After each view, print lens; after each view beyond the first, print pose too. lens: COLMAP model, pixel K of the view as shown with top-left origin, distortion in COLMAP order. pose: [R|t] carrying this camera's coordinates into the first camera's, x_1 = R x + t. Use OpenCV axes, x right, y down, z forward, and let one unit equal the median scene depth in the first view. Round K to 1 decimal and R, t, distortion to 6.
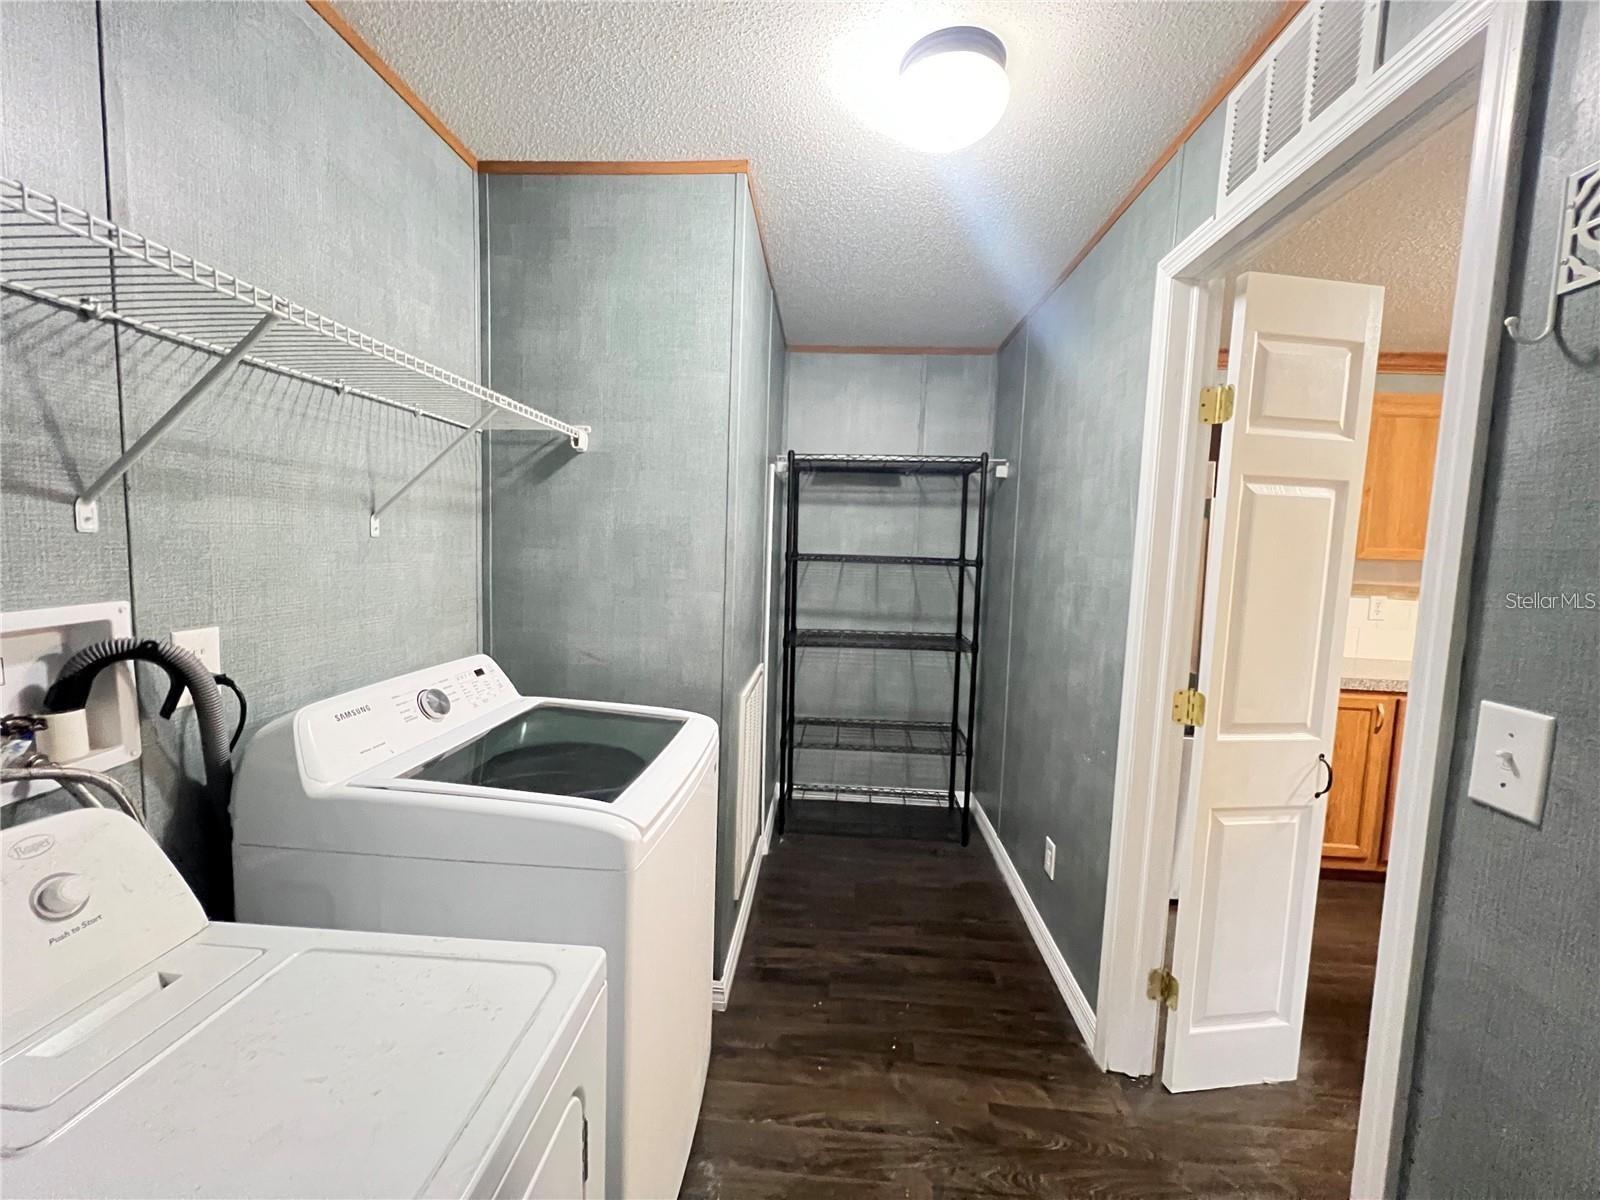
lens RADIAL K [[638.7, 0, 791.4], [0, 638.7, 601.5], [0, 0, 1]] dist [-0.001918, 0.000580]
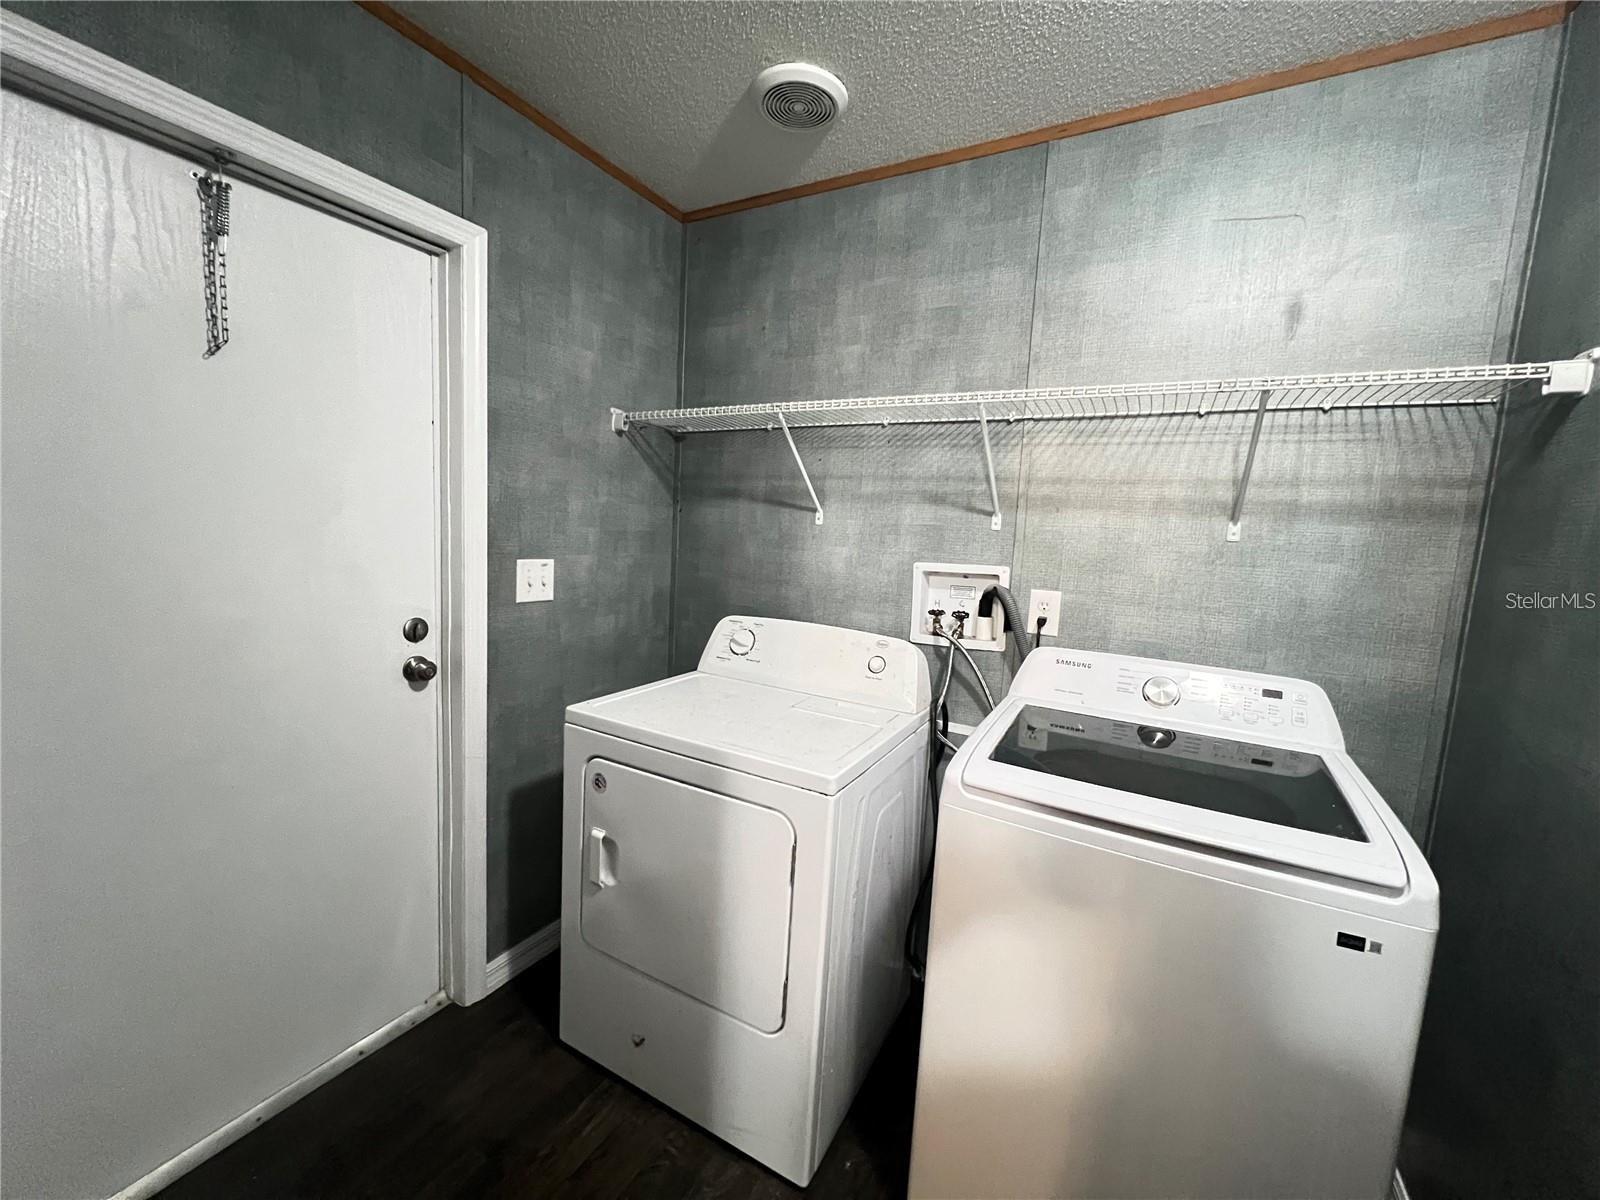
lens RADIAL K [[638.7, 0, 798.8], [0, 638.7, 595.2], [0, 0, 1]] dist [-0.001918, 0.000580]
pose [[-0.416362, 0.058917, -0.907288, 0.748369], [-0.140504, 0.981741, 0.128231, -0.058929], [0.898277, 0.180868, -0.400481, 0.968650]]
